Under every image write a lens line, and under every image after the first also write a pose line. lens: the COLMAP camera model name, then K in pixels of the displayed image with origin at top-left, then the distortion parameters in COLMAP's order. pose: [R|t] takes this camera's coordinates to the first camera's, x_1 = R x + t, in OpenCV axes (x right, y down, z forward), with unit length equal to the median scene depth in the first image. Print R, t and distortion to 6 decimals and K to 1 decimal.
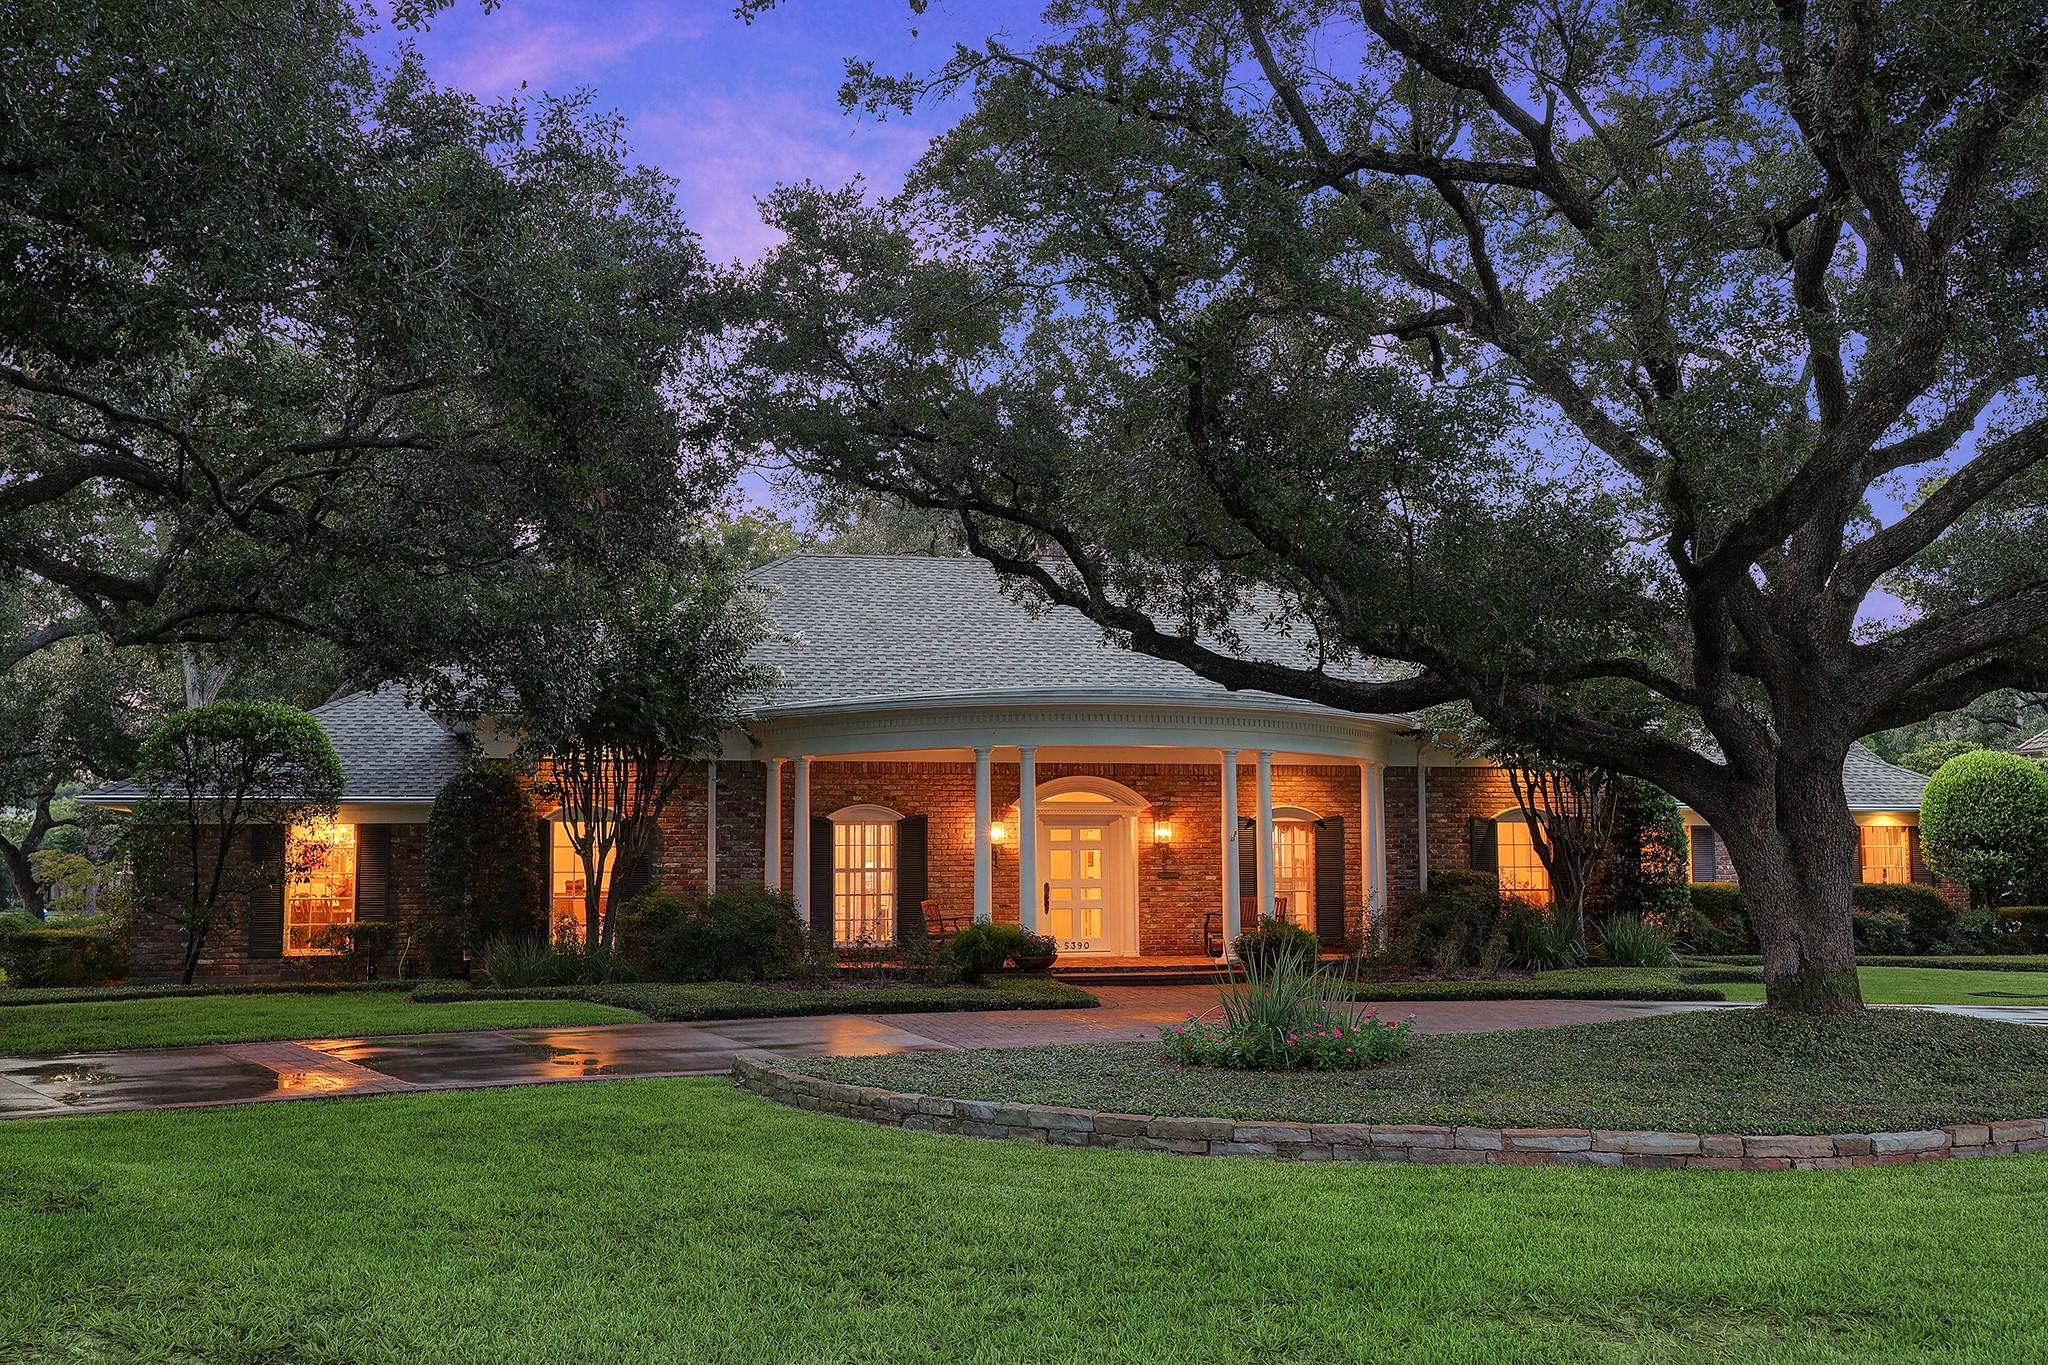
lens RADIAL K [[1926.6, 0, 1019.7], [0, 1926.6, 689.0], [0, 0, 1]] dist [0.013377, 0.000000]
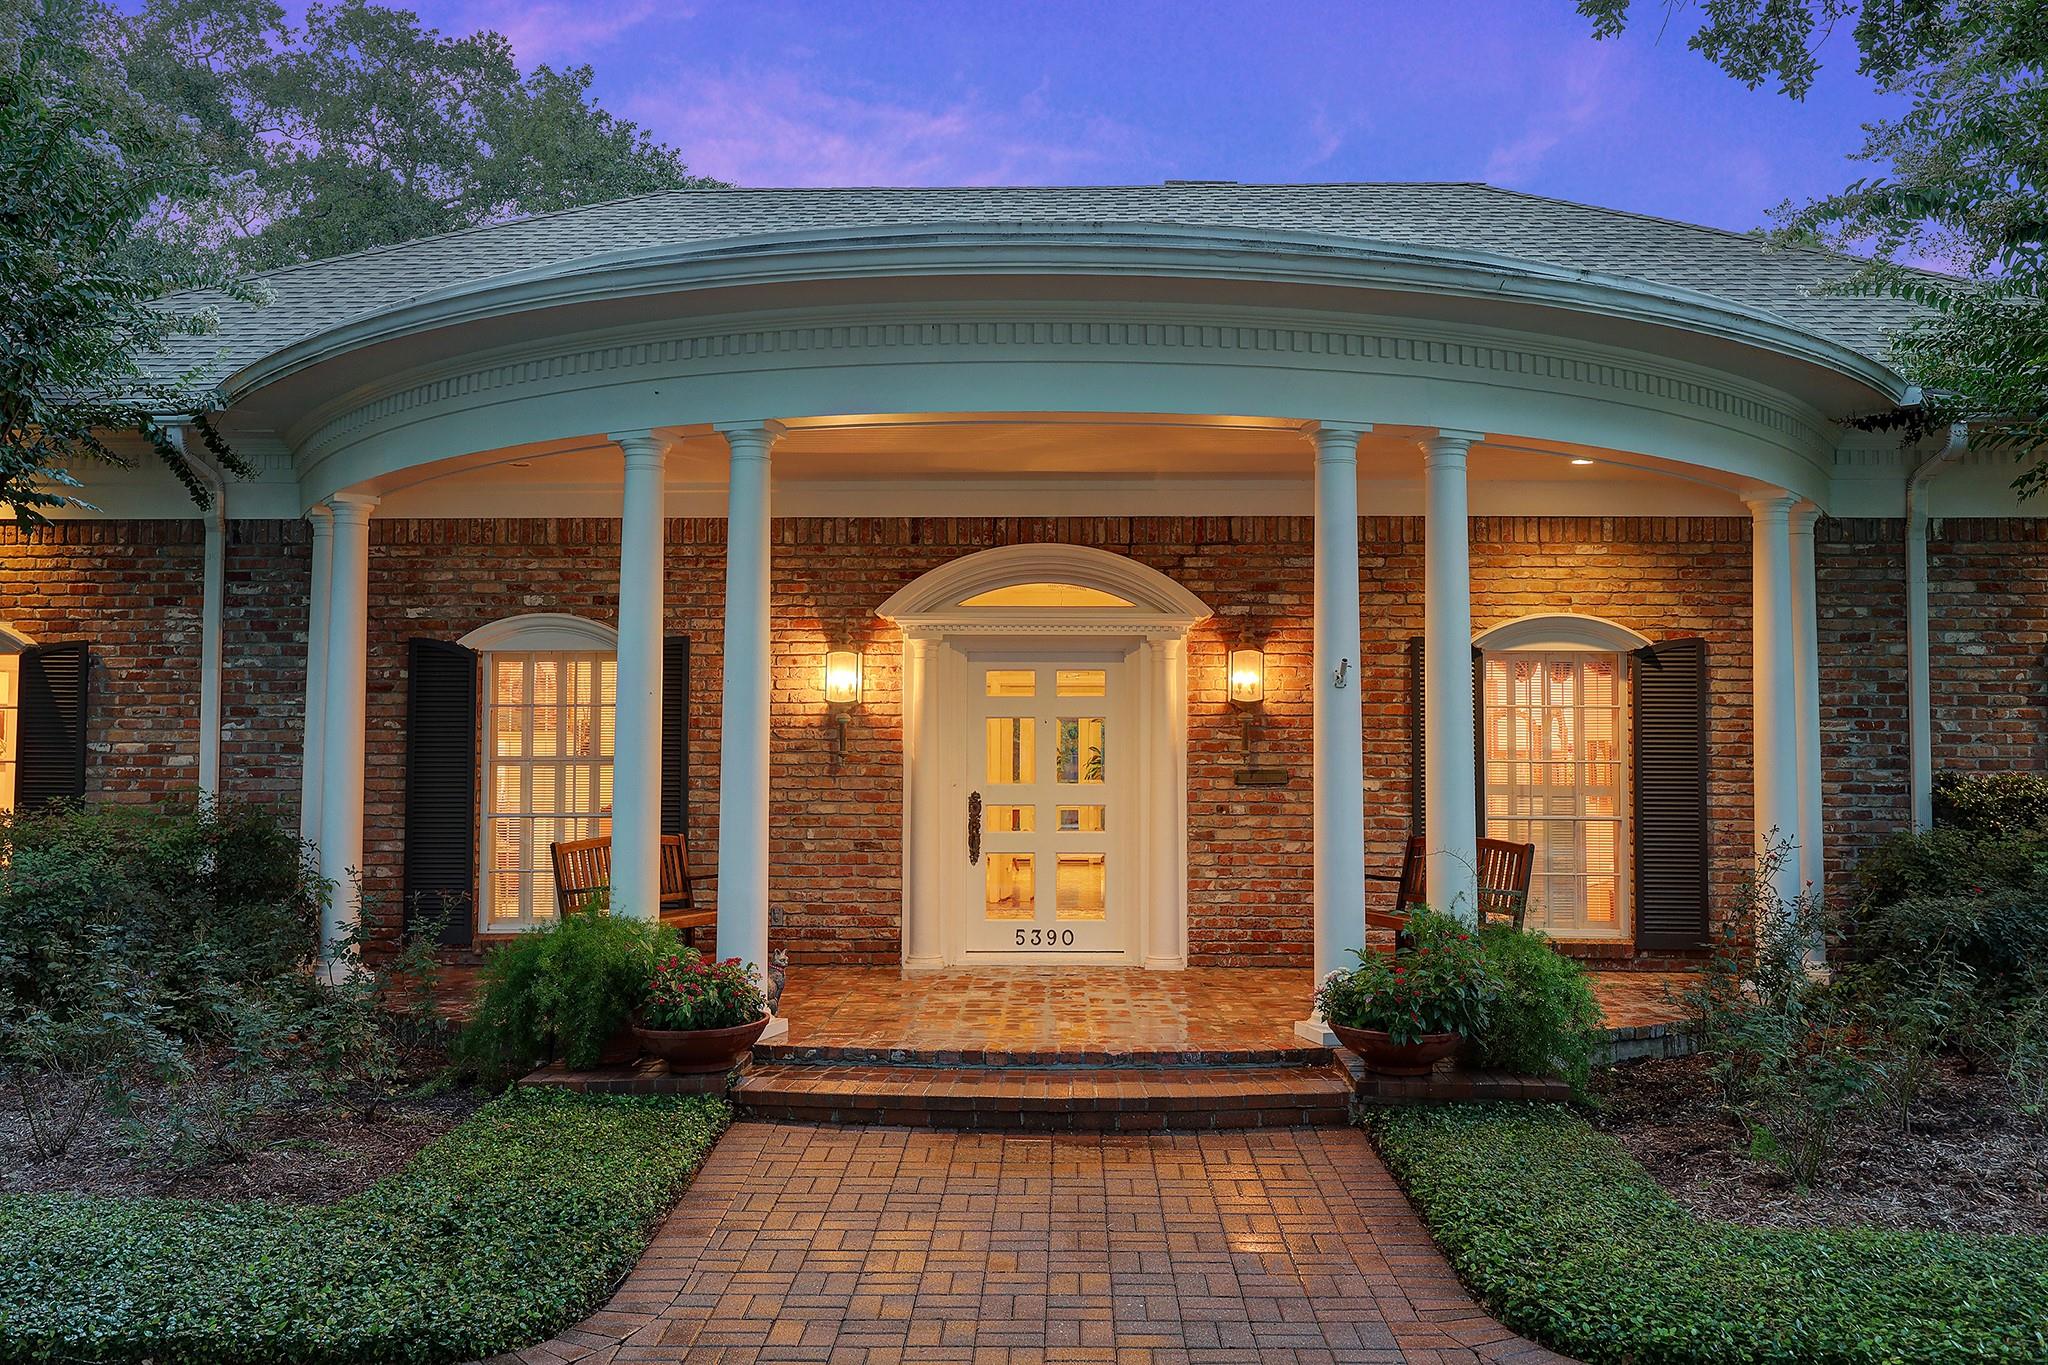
lens RADIAL K [[1650.1, 0, 1030.8], [0, 1650.1, 664.9], [0, 0, 1]] dist [0.001500, -0.000187]
pose [[0.966339, -0.002850, -0.257257, 0.121758], [0.017475, 0.998356, 0.054584, 0.050924], [0.256678, -0.057242, 0.964800, 0.637357]]
